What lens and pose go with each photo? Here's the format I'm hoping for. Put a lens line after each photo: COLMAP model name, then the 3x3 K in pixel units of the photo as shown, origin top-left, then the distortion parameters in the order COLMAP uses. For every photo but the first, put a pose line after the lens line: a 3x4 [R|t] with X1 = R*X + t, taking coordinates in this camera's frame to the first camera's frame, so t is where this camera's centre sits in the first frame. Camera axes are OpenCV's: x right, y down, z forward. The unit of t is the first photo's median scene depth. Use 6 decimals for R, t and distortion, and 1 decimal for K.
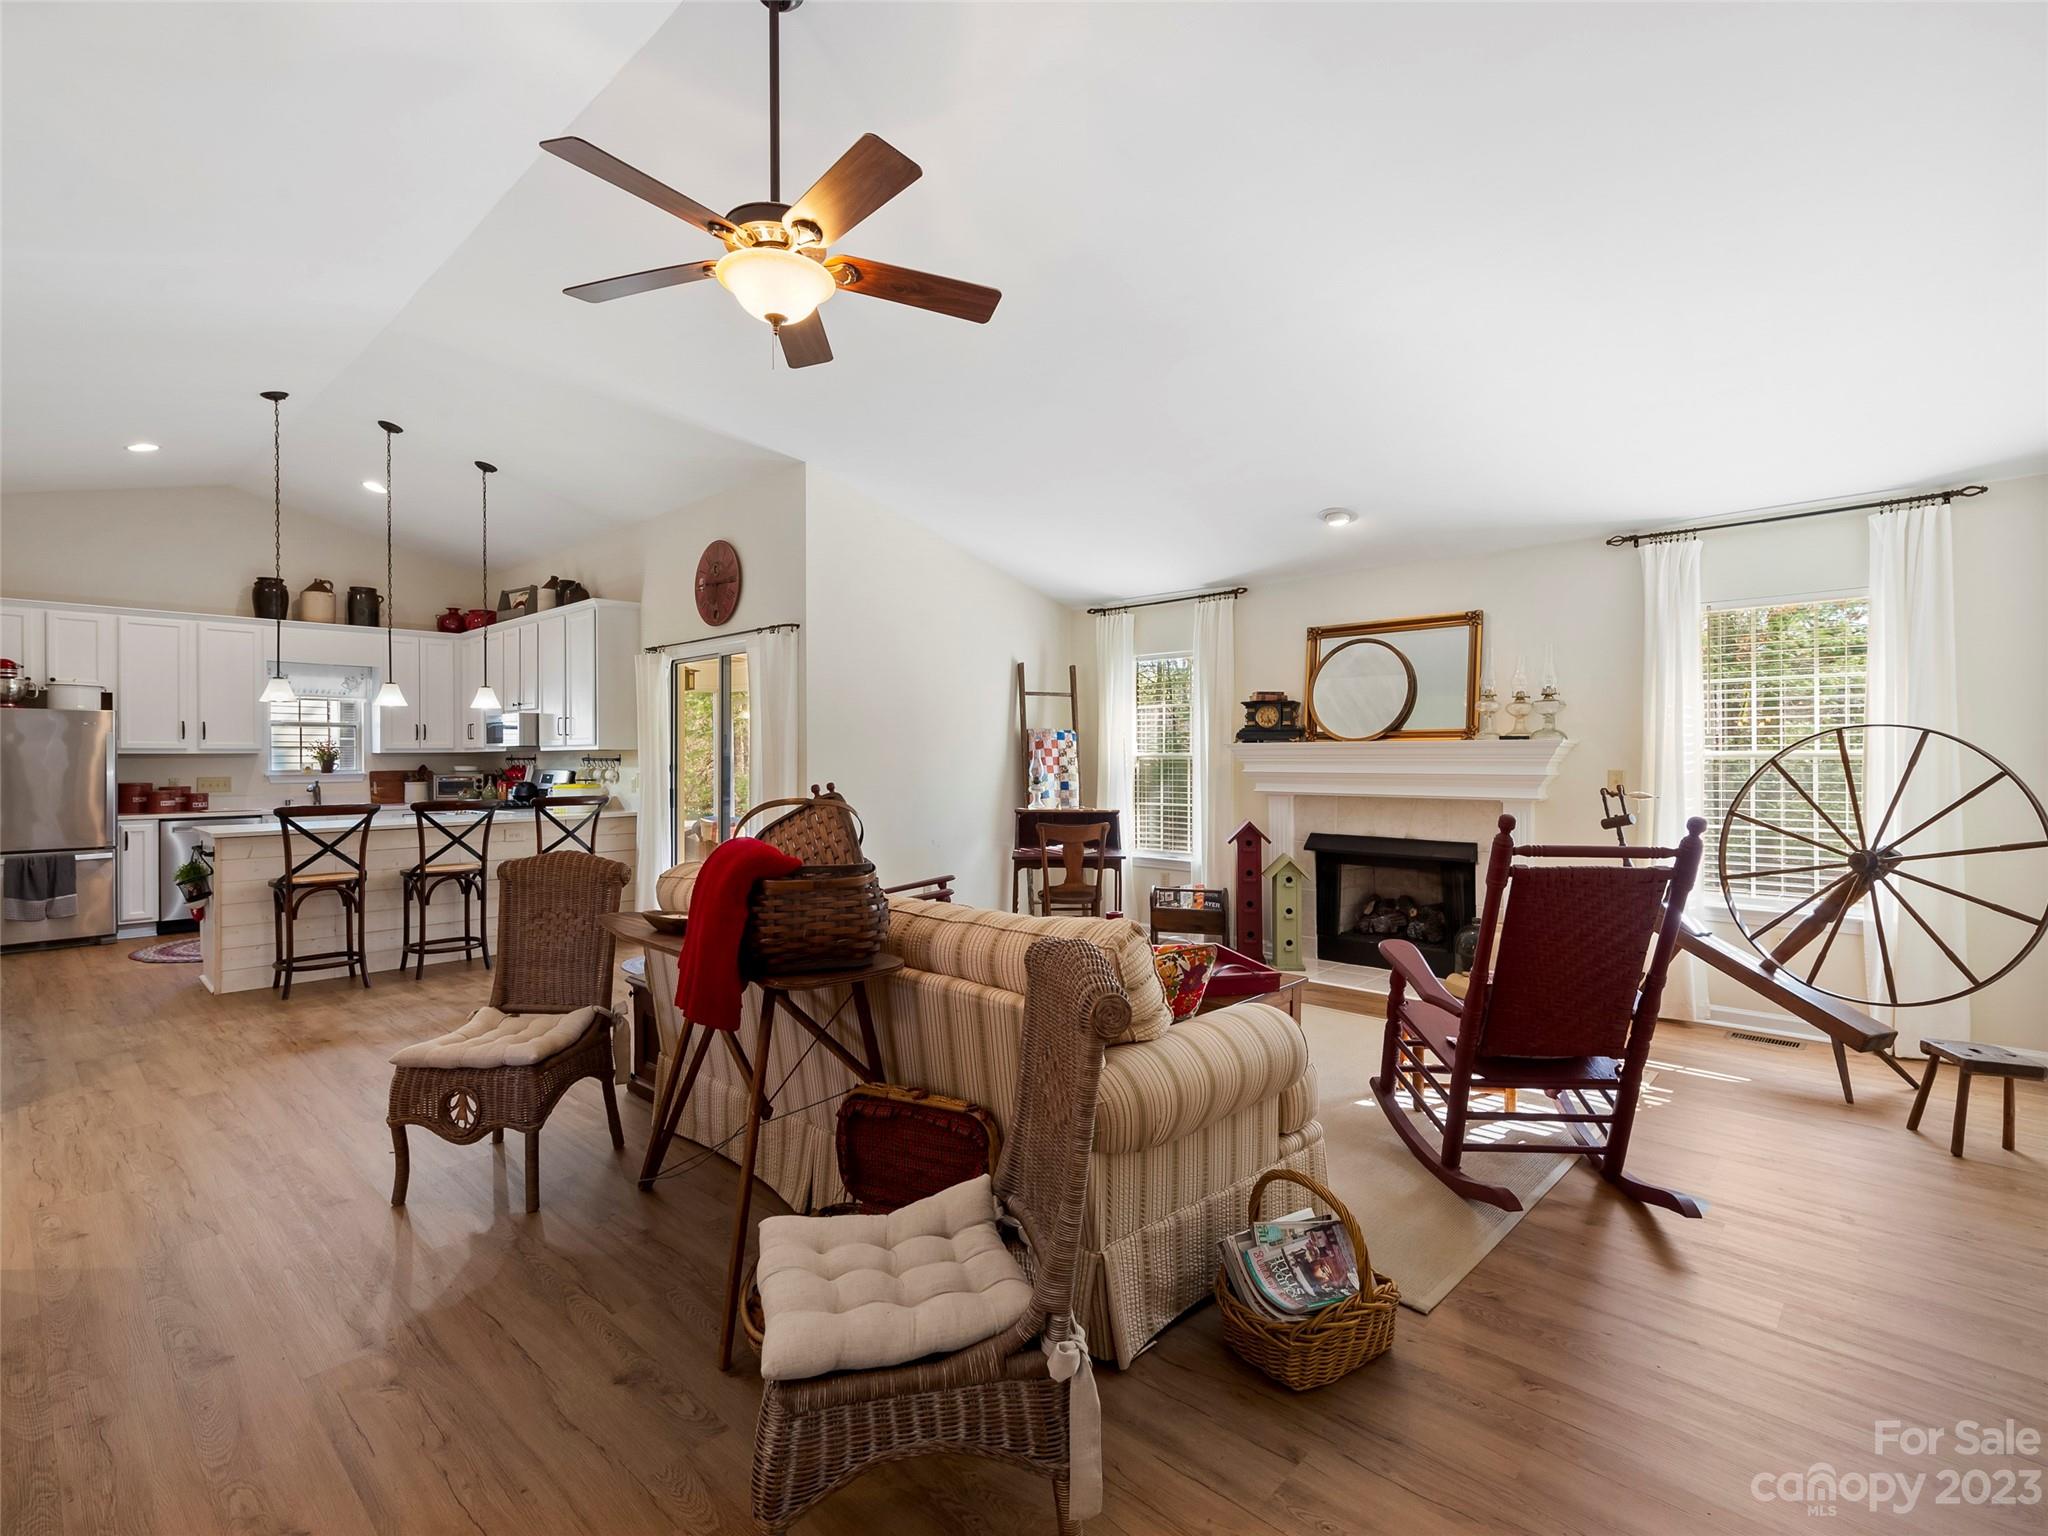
lens RADIAL K [[937.1, 0, 1024.0], [0, 937.1, 768.0], [0, 0, 1]] dist [0.002823, -0.004189]
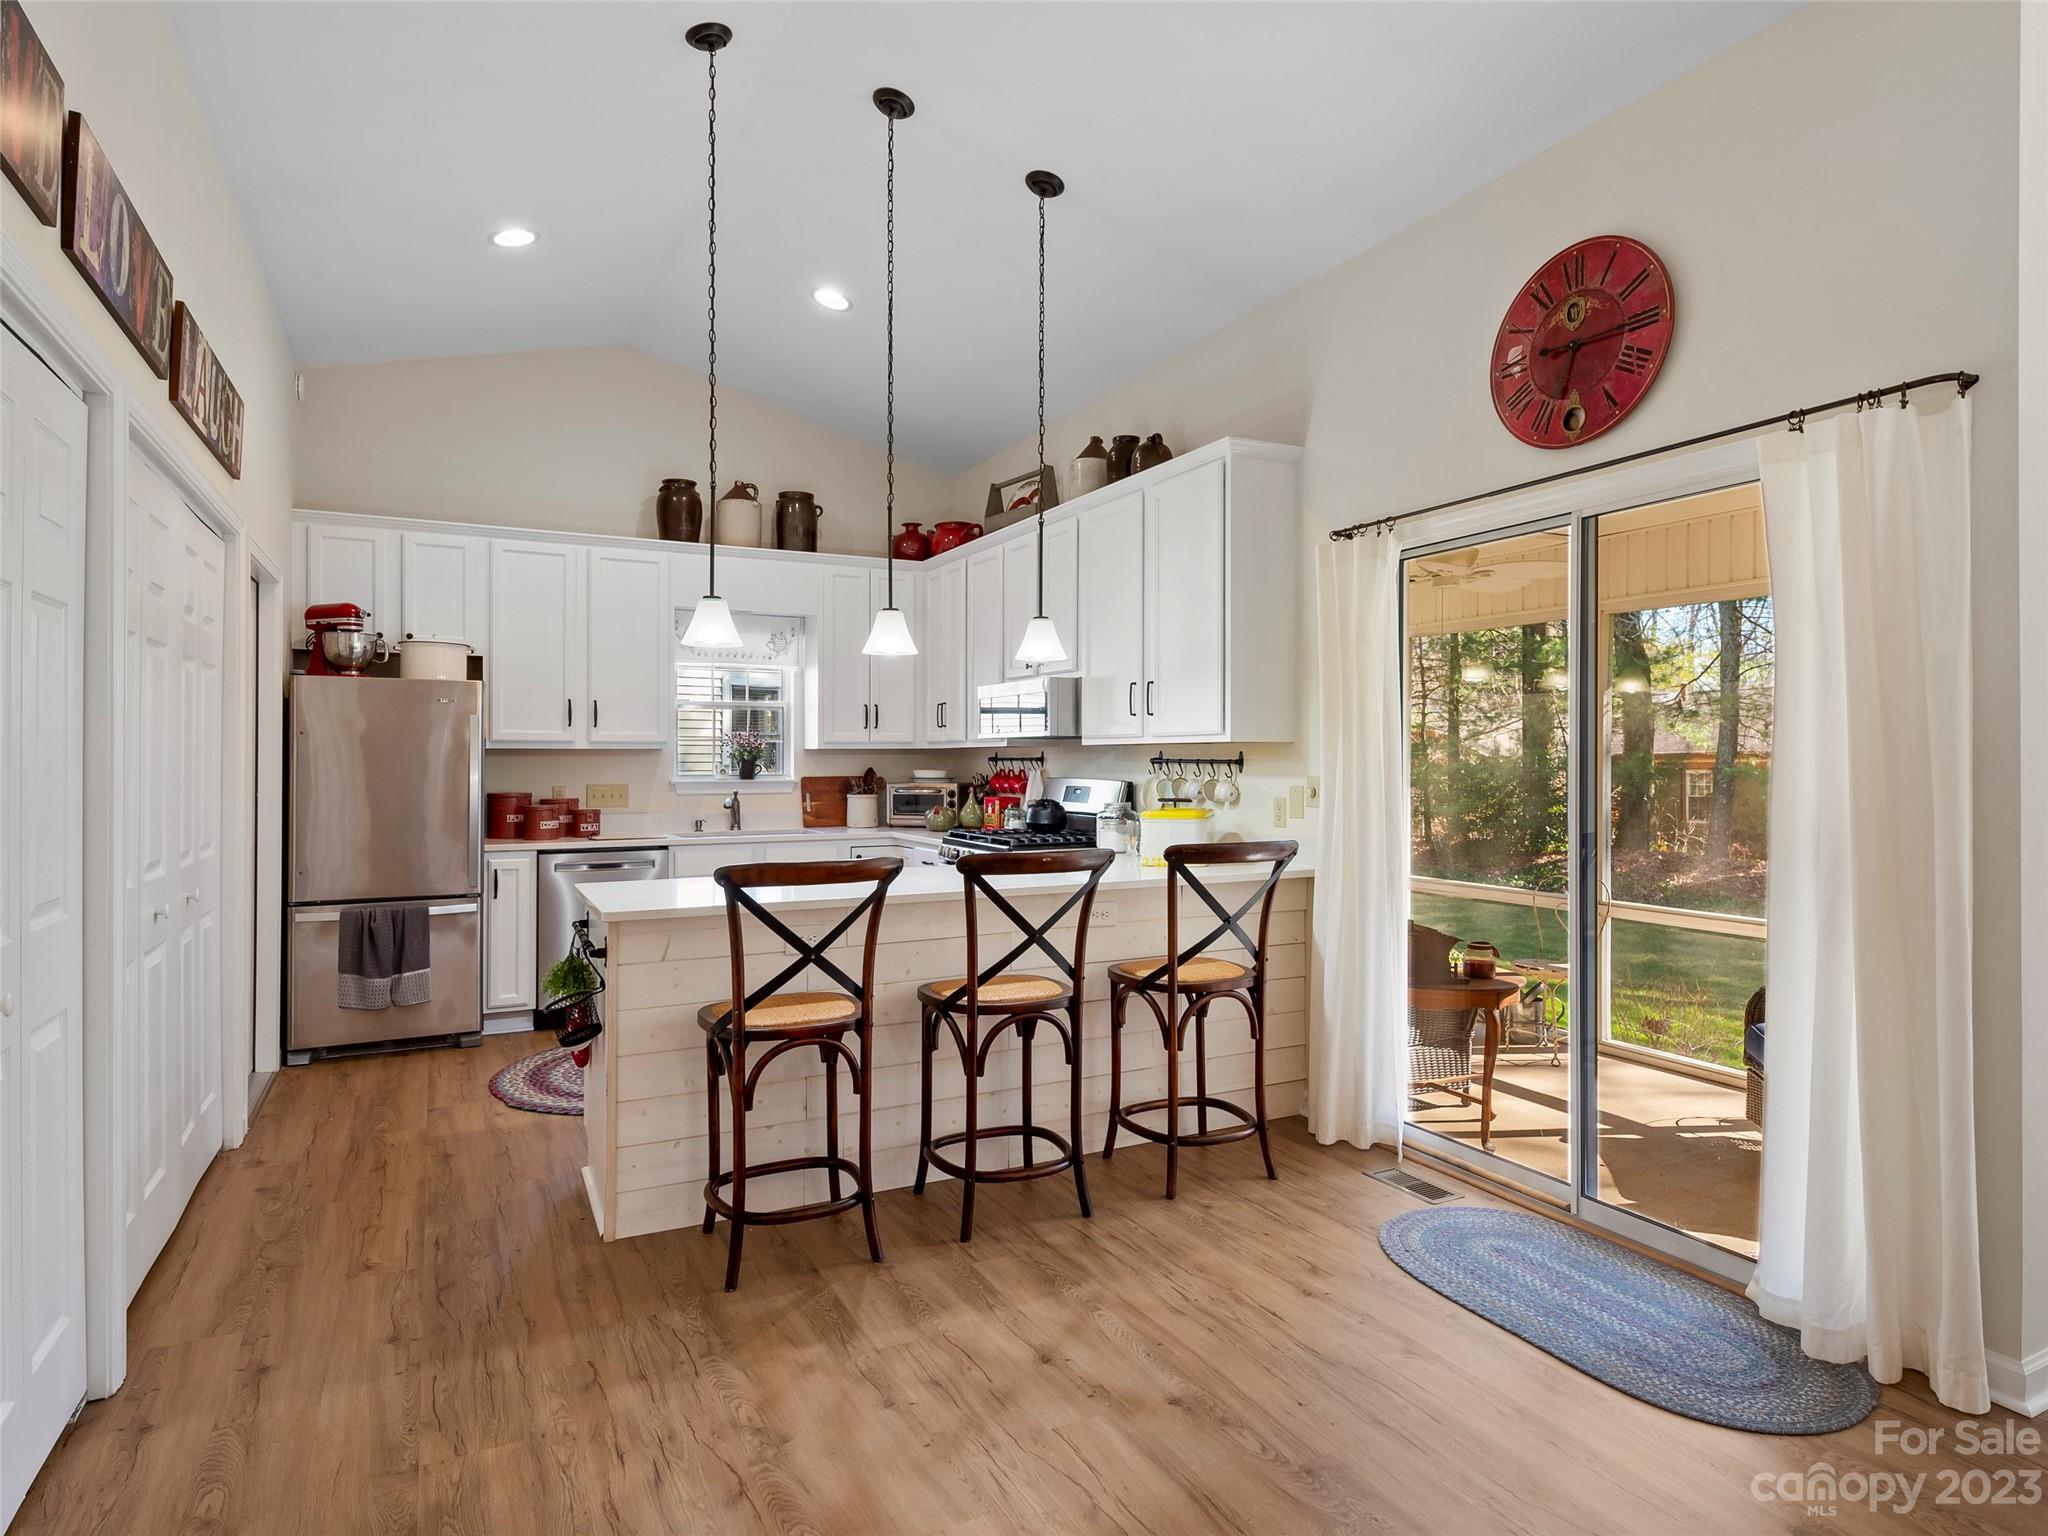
lens RADIAL K [[1122.6, 0, 1024.0], [0, 1122.6, 768.0], [0, 0, 1]] dist [0.012117, -0.001201]
pose [[0.936832, 0.006594, -0.349718, -0.338884], [-0.007651, 0.999969, -0.001641, -0.003337], [0.349696, 0.004213, 0.936854, 0.390790]]
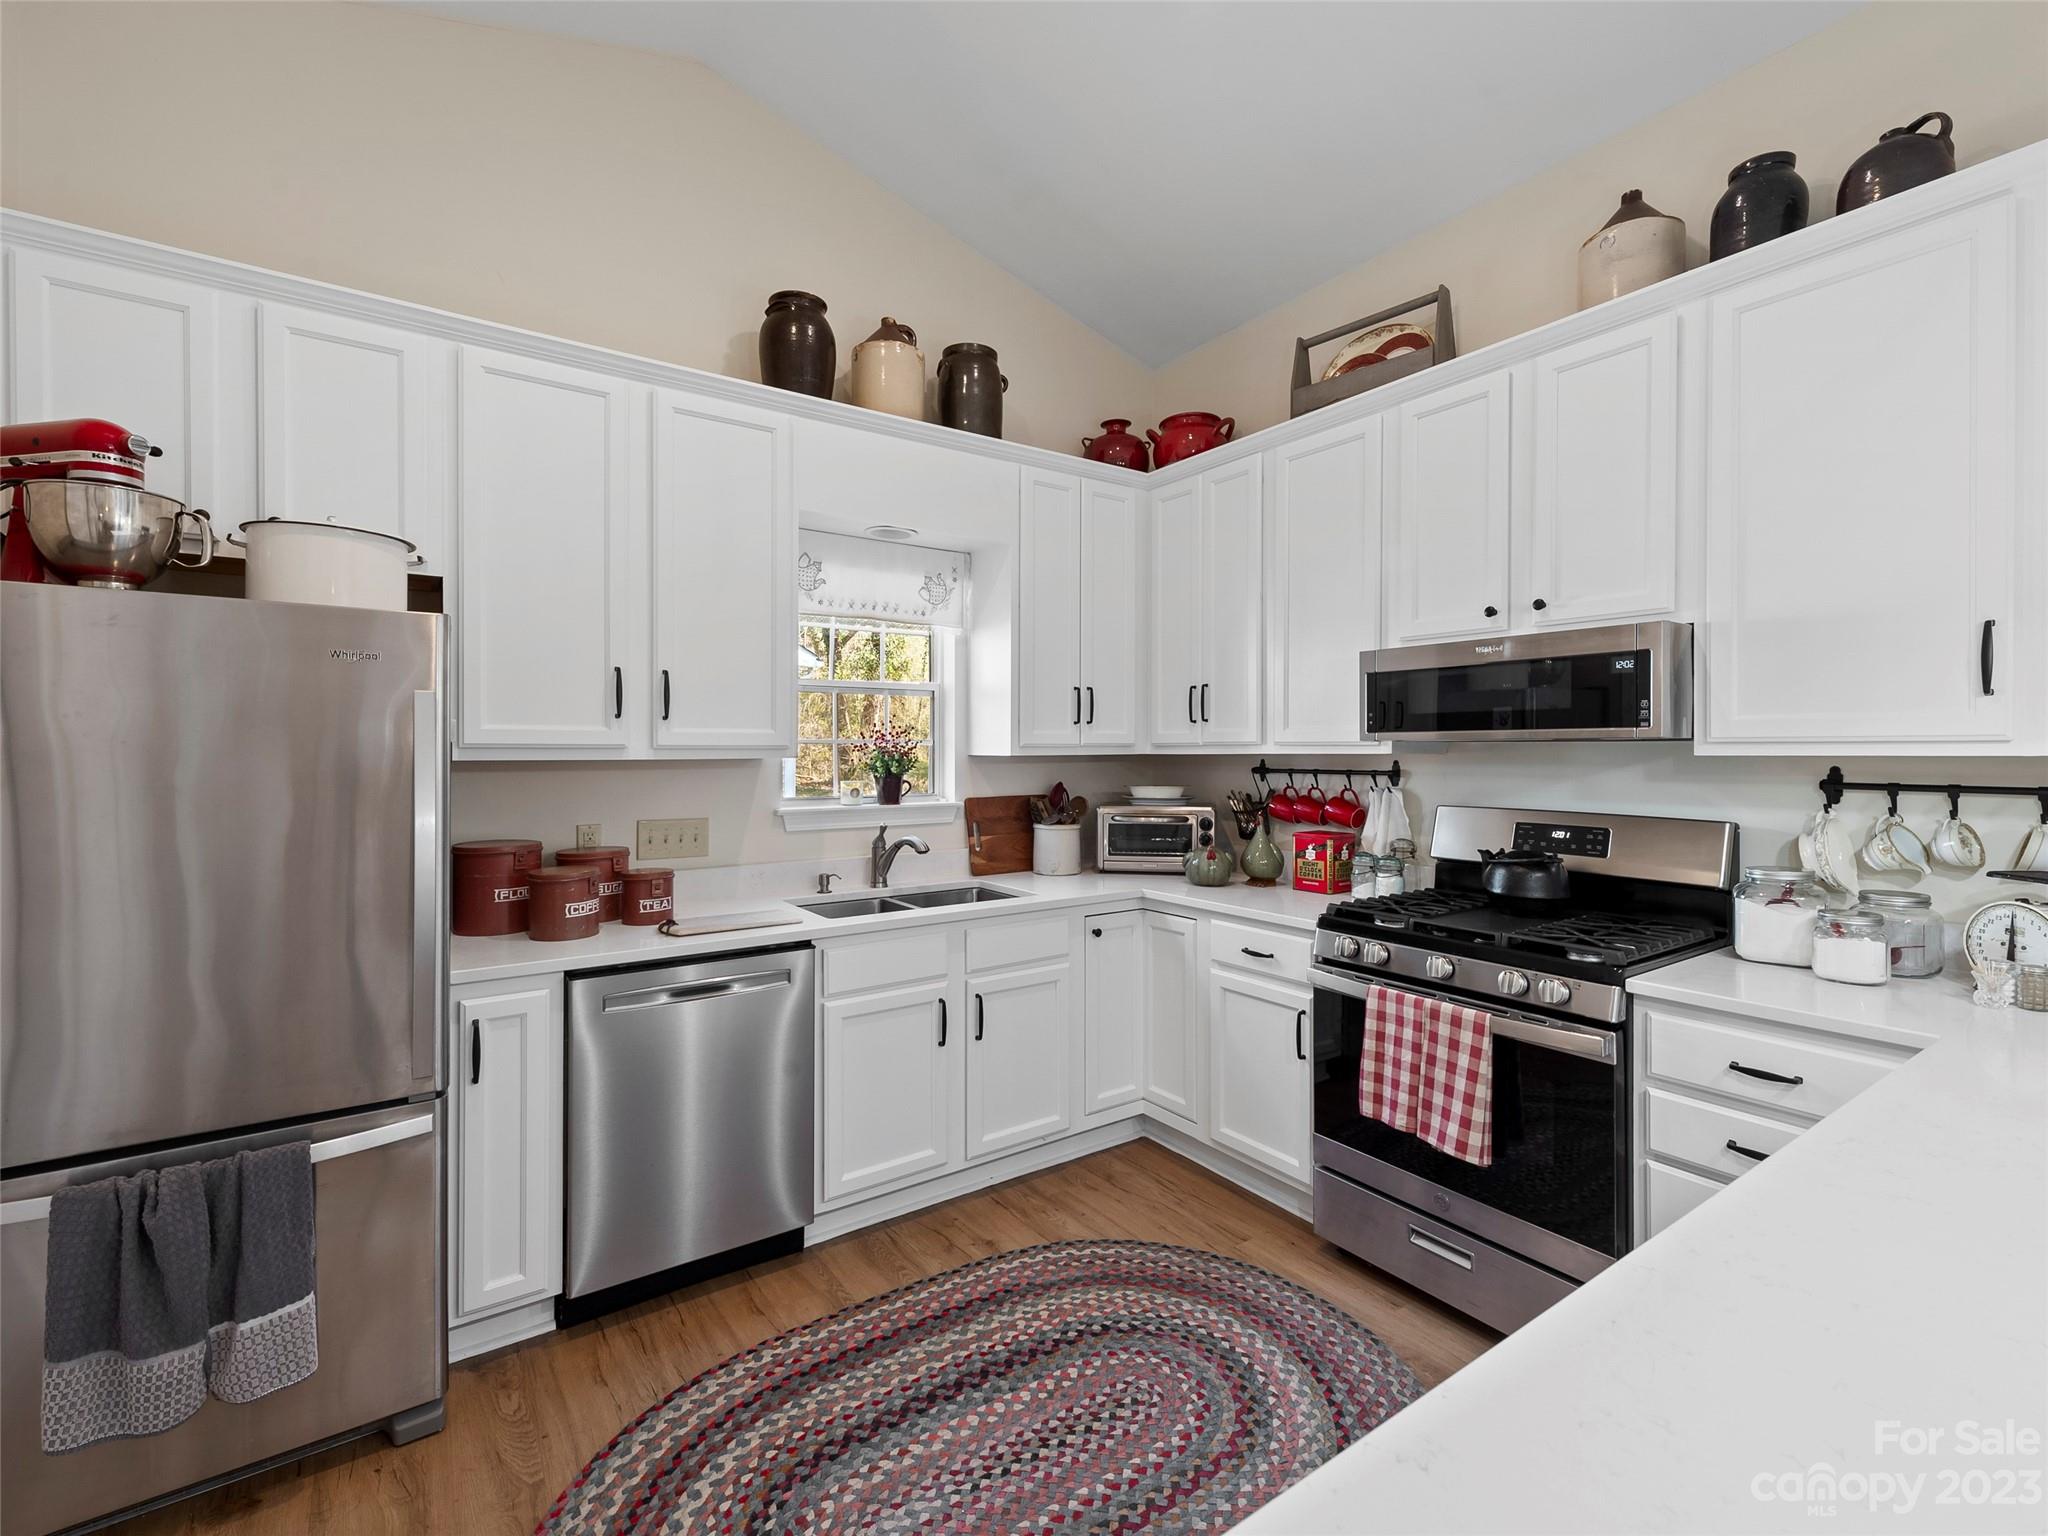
lens RADIAL K [[901.9, 0, 1017.9], [0, 901.9, 760.2], [0, 0, 1]] dist [0.016836, -0.007026]
pose [[0.973047, 0.004722, -0.230558, -0.702856], [-0.004893, 0.999988, -0.000173, -0.016838], [0.230555, 0.001296, 0.973059, 0.735882]]
